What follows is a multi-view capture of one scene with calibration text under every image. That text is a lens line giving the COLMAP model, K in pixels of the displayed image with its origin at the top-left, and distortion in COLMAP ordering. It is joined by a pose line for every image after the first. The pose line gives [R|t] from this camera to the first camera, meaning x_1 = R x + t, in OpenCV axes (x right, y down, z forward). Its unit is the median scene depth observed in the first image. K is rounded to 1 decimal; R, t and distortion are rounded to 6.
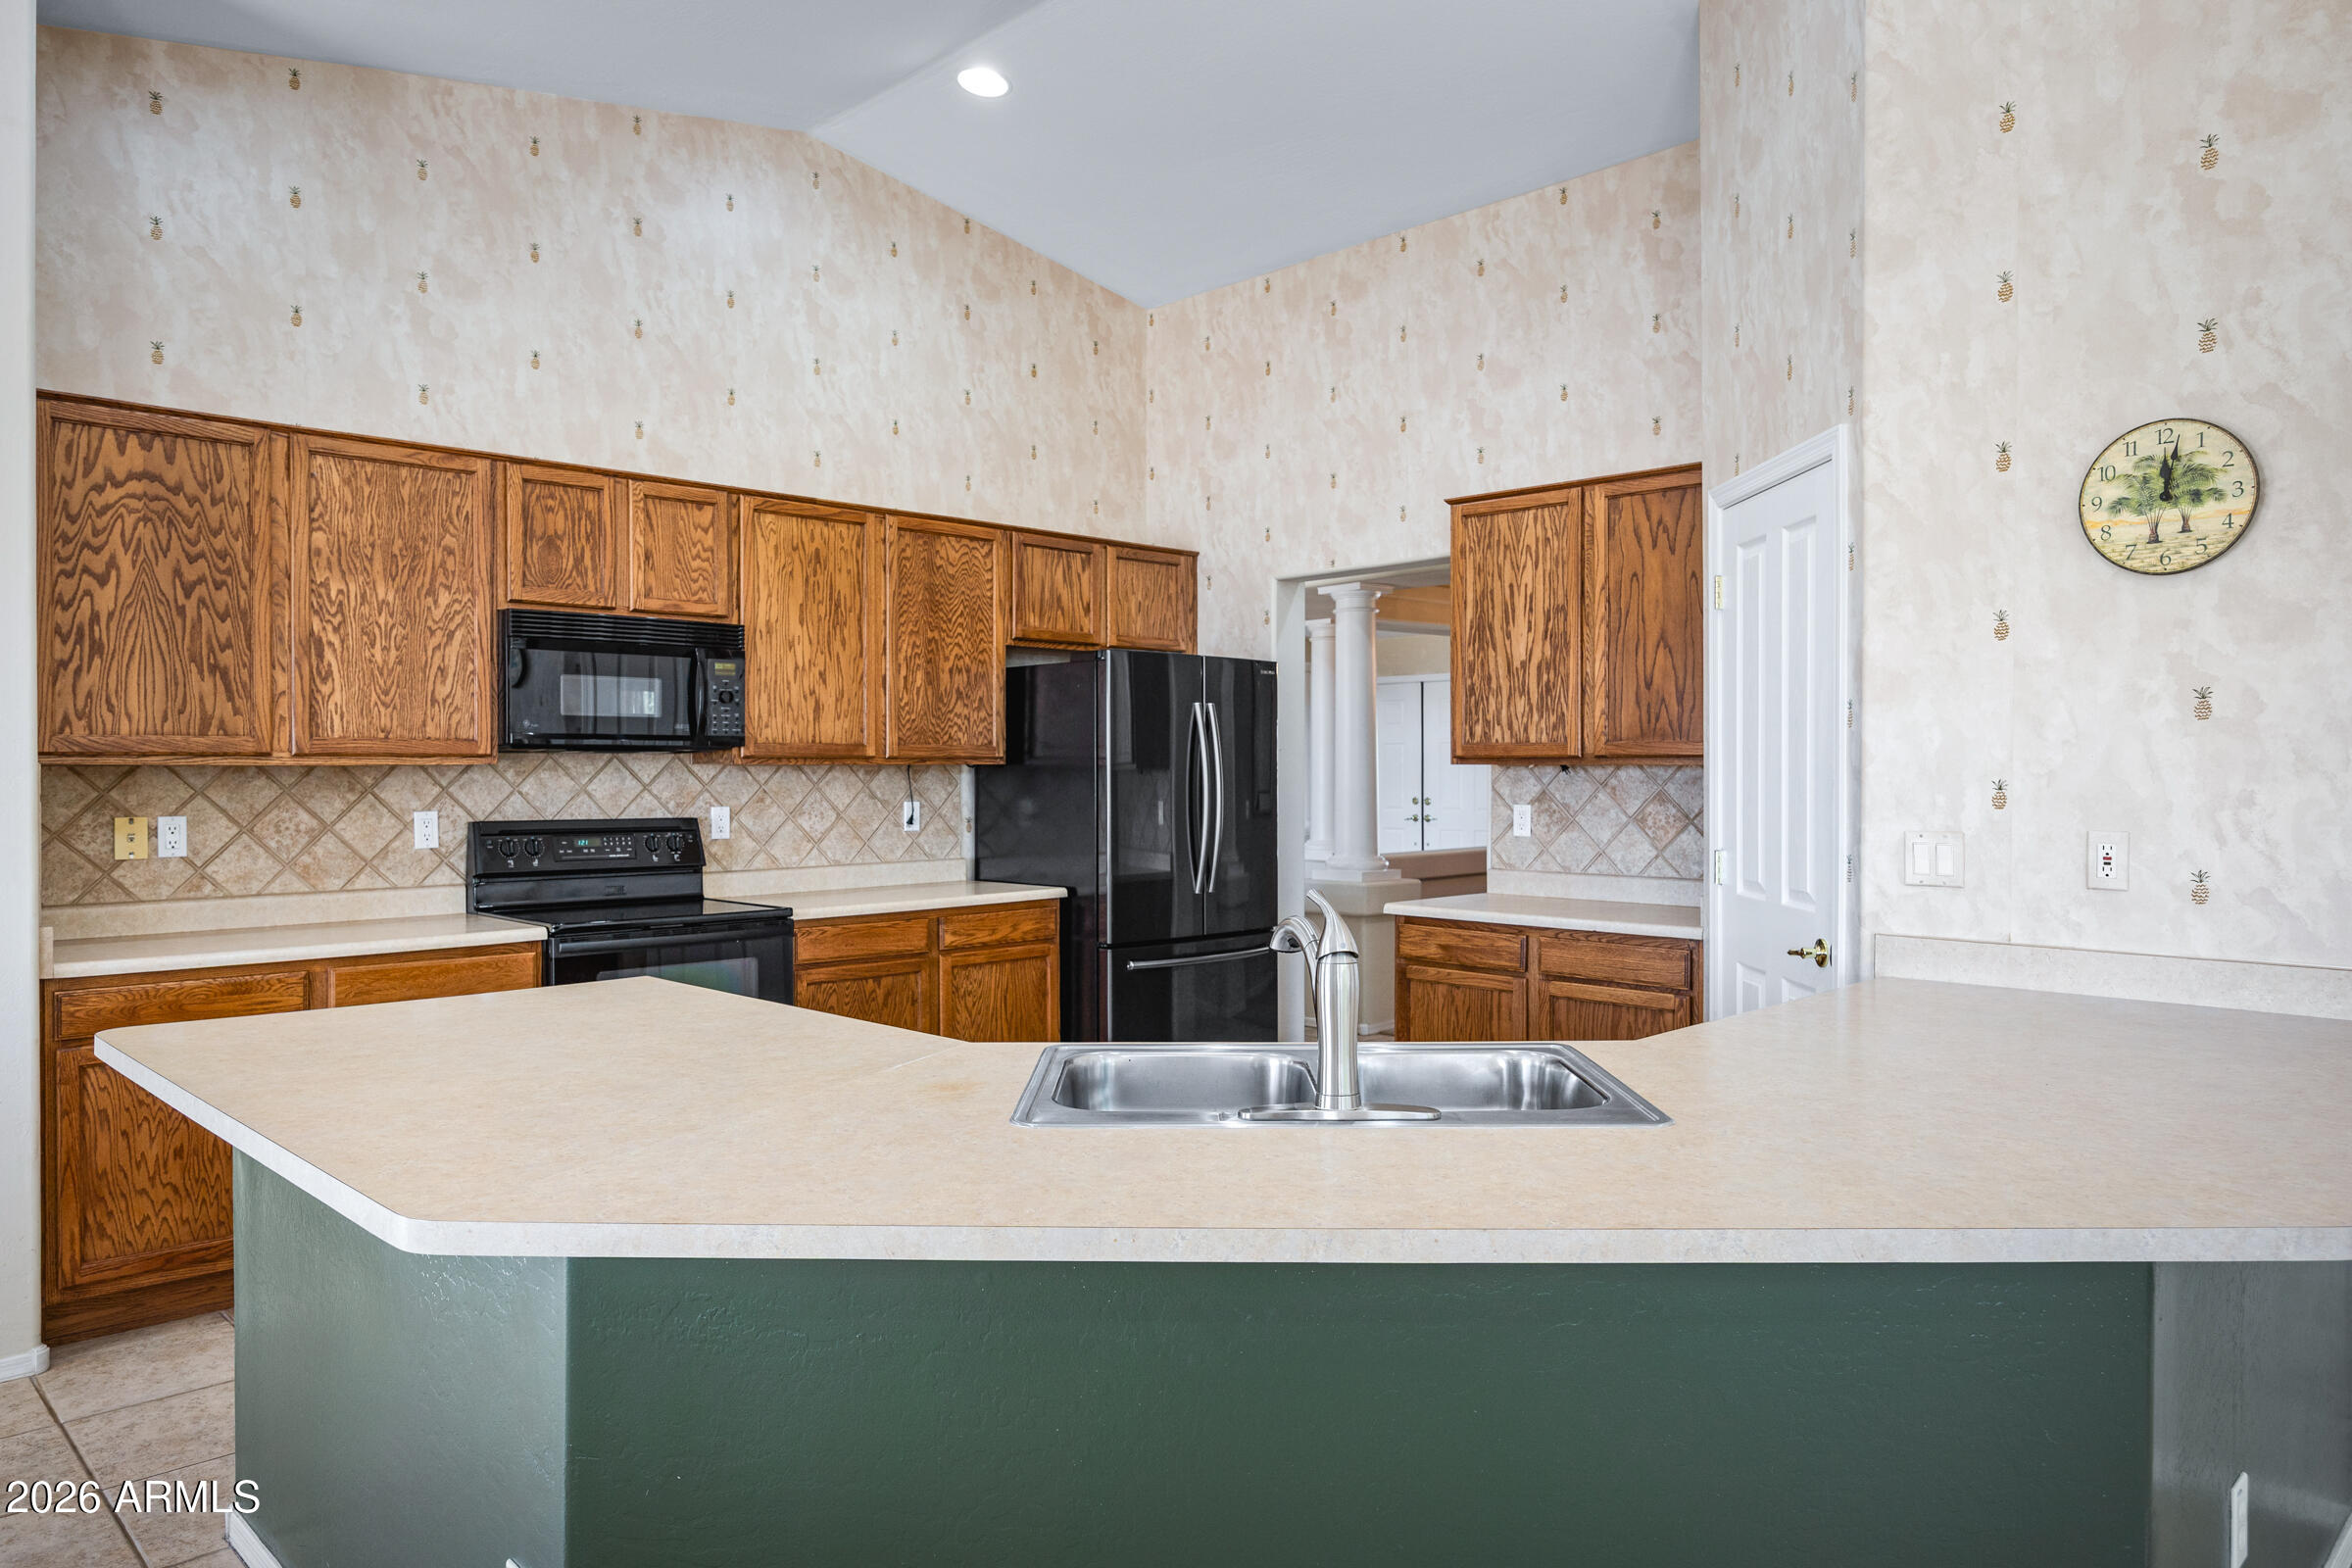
lens RADIAL K [[1534.4, 0, 1159.8], [0, 1534.4, 776.3], [0, 0, 1]] dist [-0.003055, -0.000786]
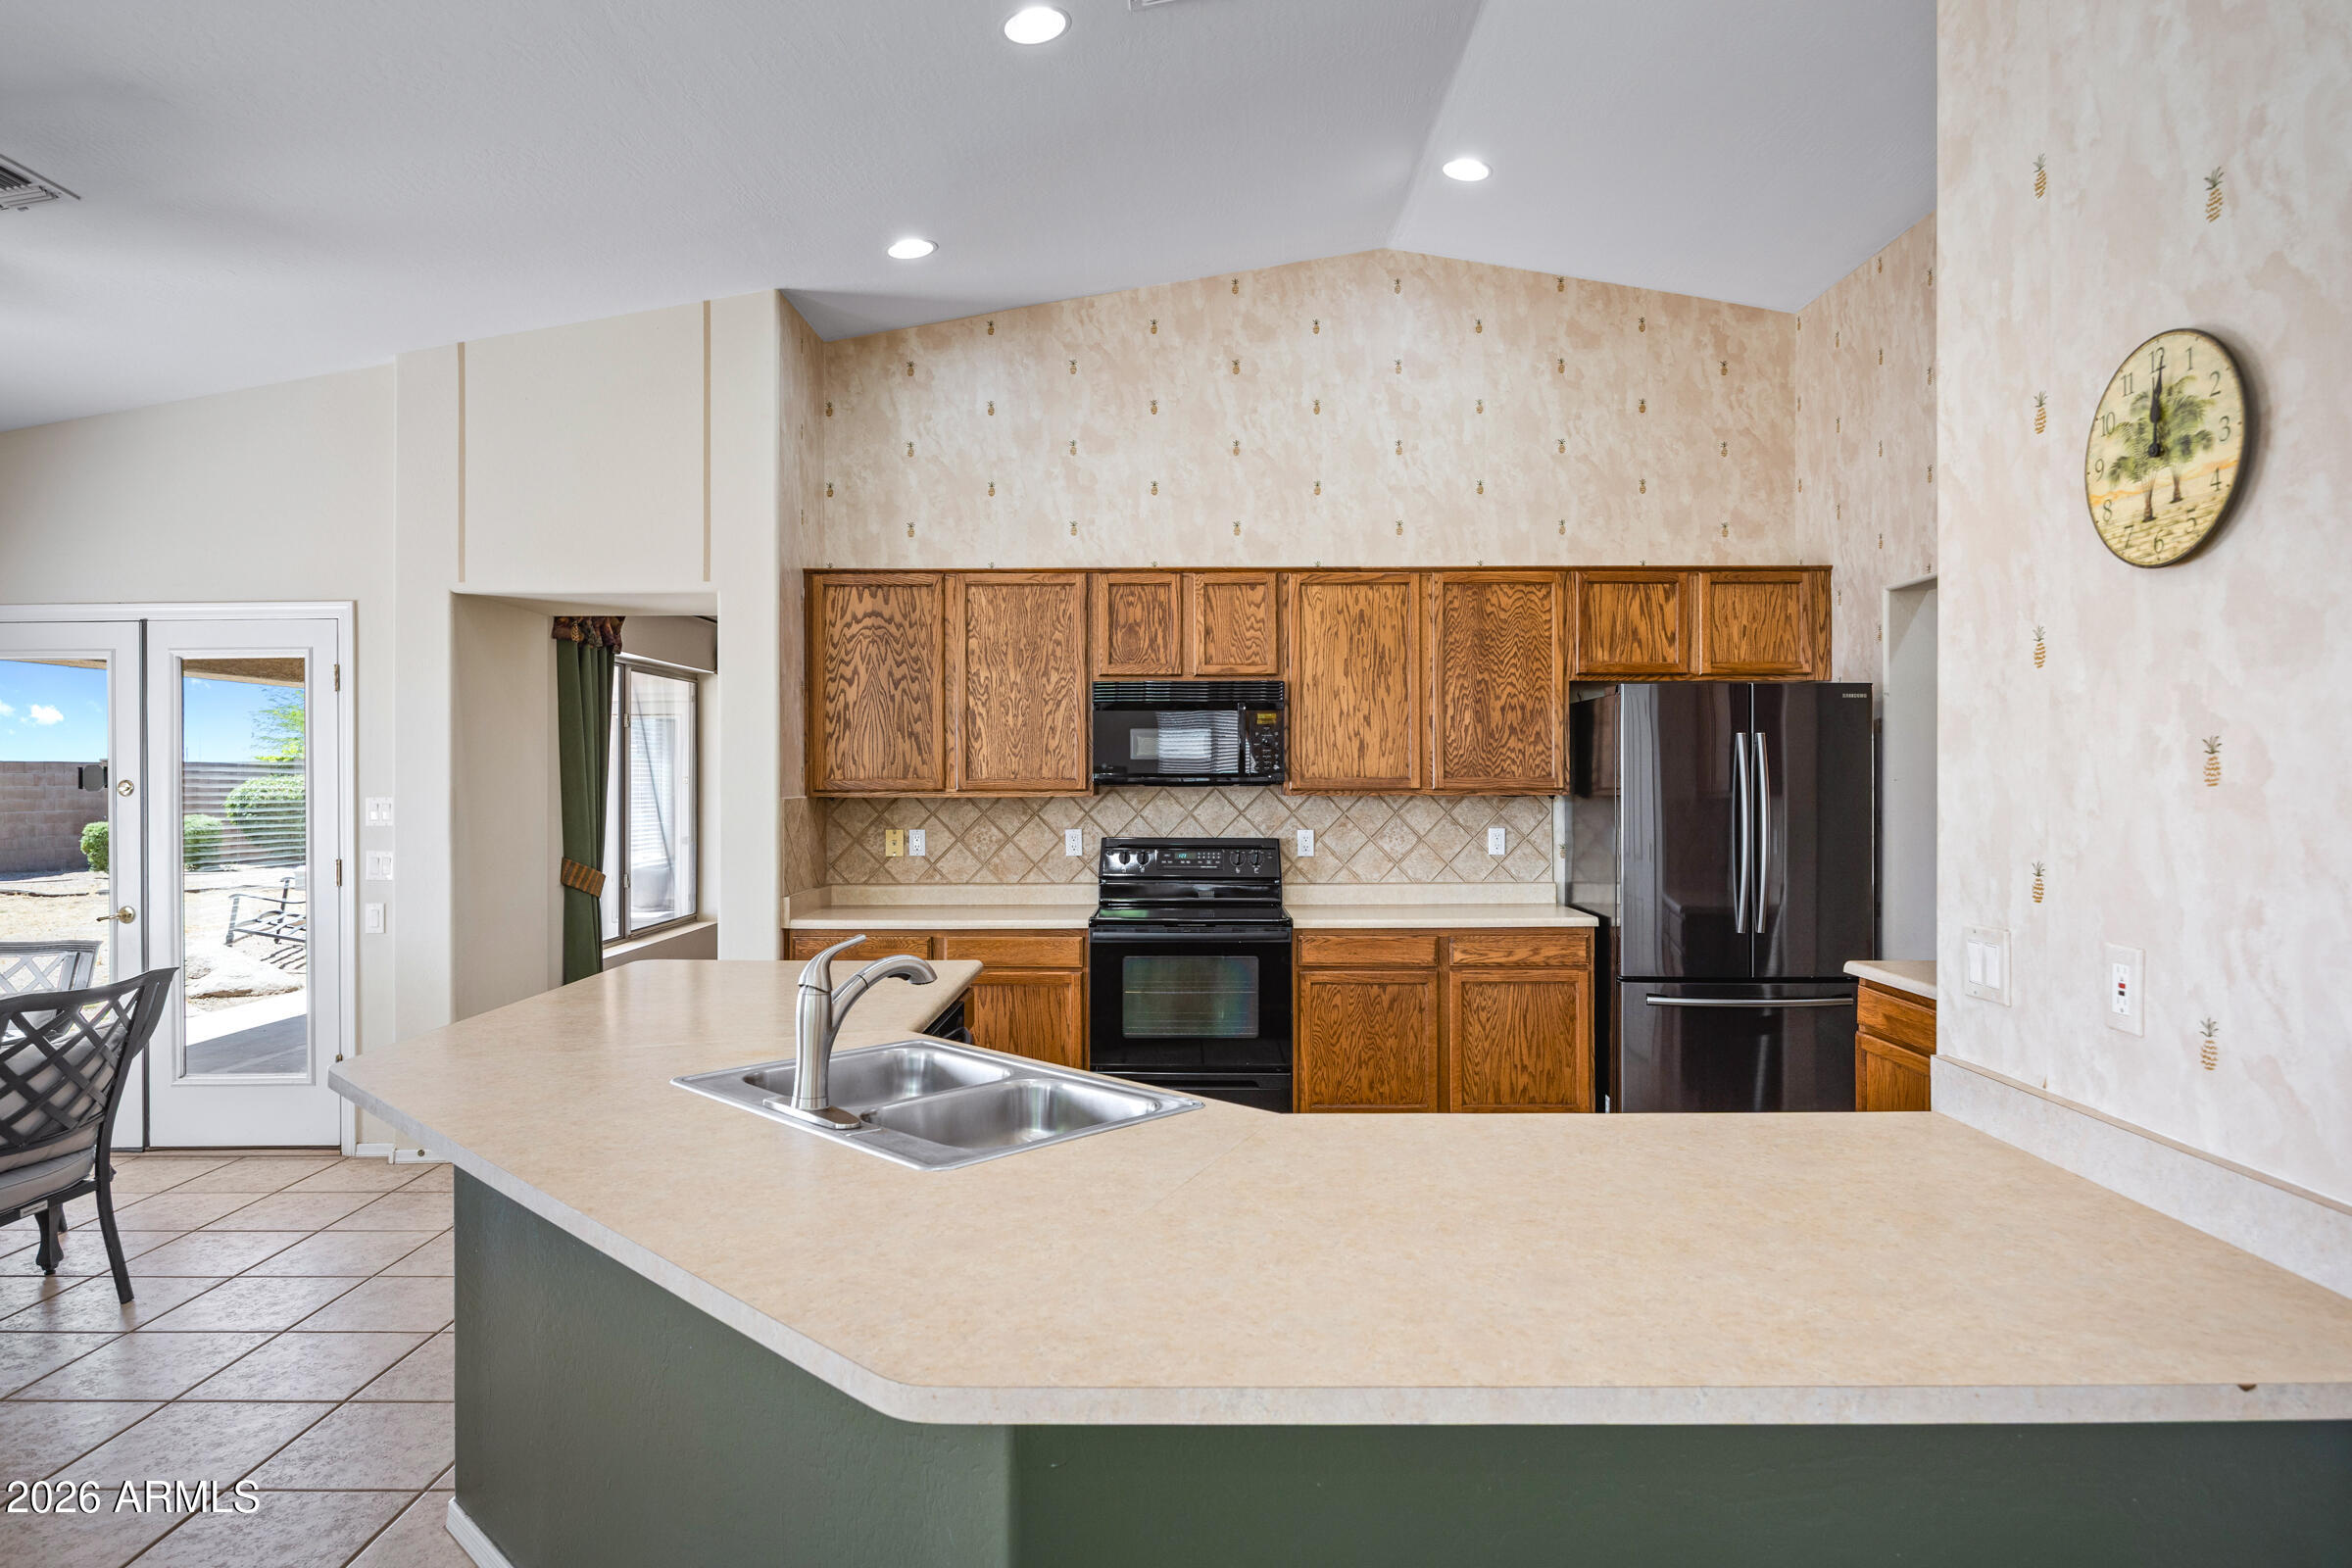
lens RADIAL K [[1419.0, 0, 1191.7], [0, 1419.0, 771.4], [0, 0, 1]] dist [-0.006377, 0.001428]
pose [[0.706034, -0.000738, -0.708178, 0.517569], [-0.002040, 0.999993, -0.003075, -0.026238], [0.708175, 0.003616, 0.706027, 0.174970]]
